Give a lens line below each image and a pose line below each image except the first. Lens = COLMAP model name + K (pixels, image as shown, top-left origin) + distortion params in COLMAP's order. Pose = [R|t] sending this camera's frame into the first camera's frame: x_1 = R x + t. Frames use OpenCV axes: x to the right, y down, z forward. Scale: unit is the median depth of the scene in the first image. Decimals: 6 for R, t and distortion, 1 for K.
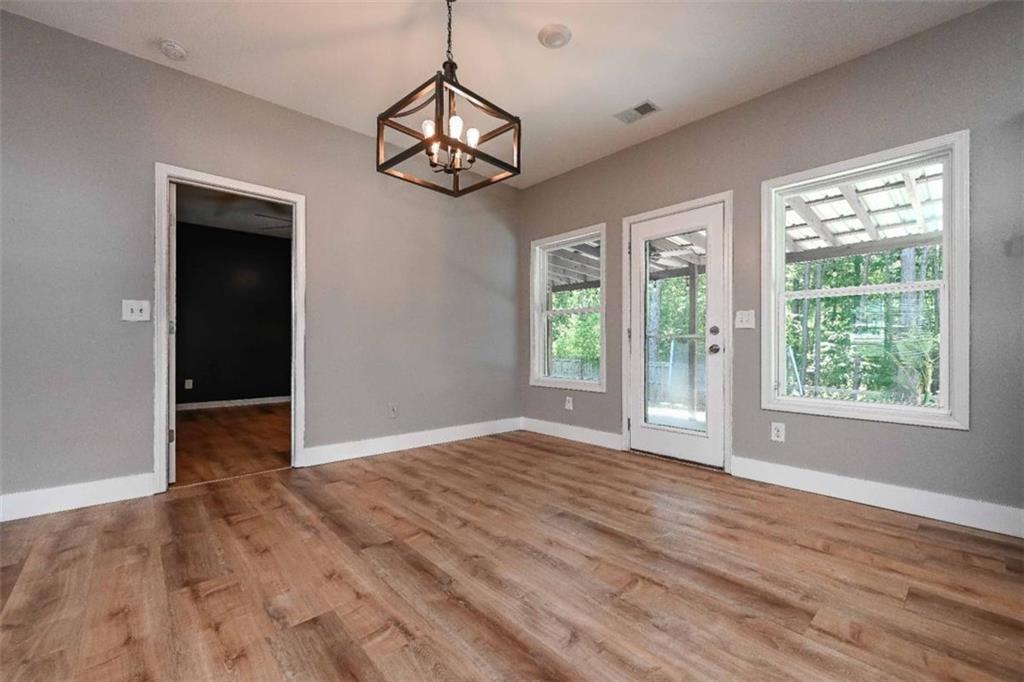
lens RADIAL K [[423.7, 0, 512.0], [0, 423.7, 341.0], [0, 0, 1]] dist [-0.000313, -0.000021]
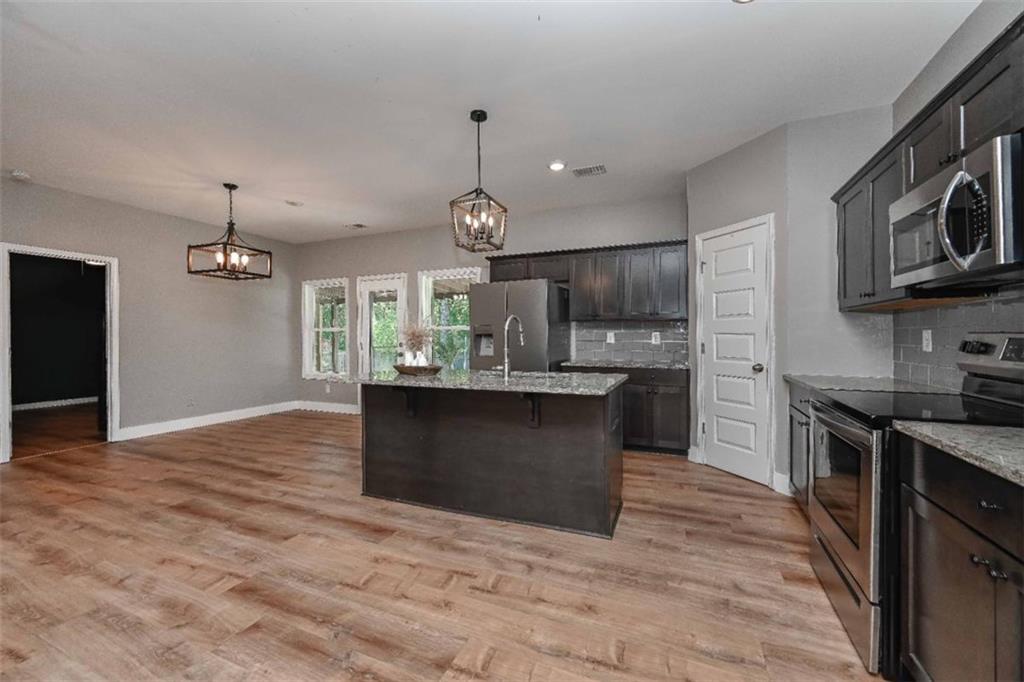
lens RADIAL K [[410.7, 0, 513.8], [0, 410.7, 337.1], [0, 0, 1]] dist [0.000482, 0.000117]
pose [[0.906620, -0.007963, 0.421873, 0.162140], [0.003466, 0.999929, 0.011425, -0.080468], [-0.421934, -0.008896, 0.906583, -0.892684]]
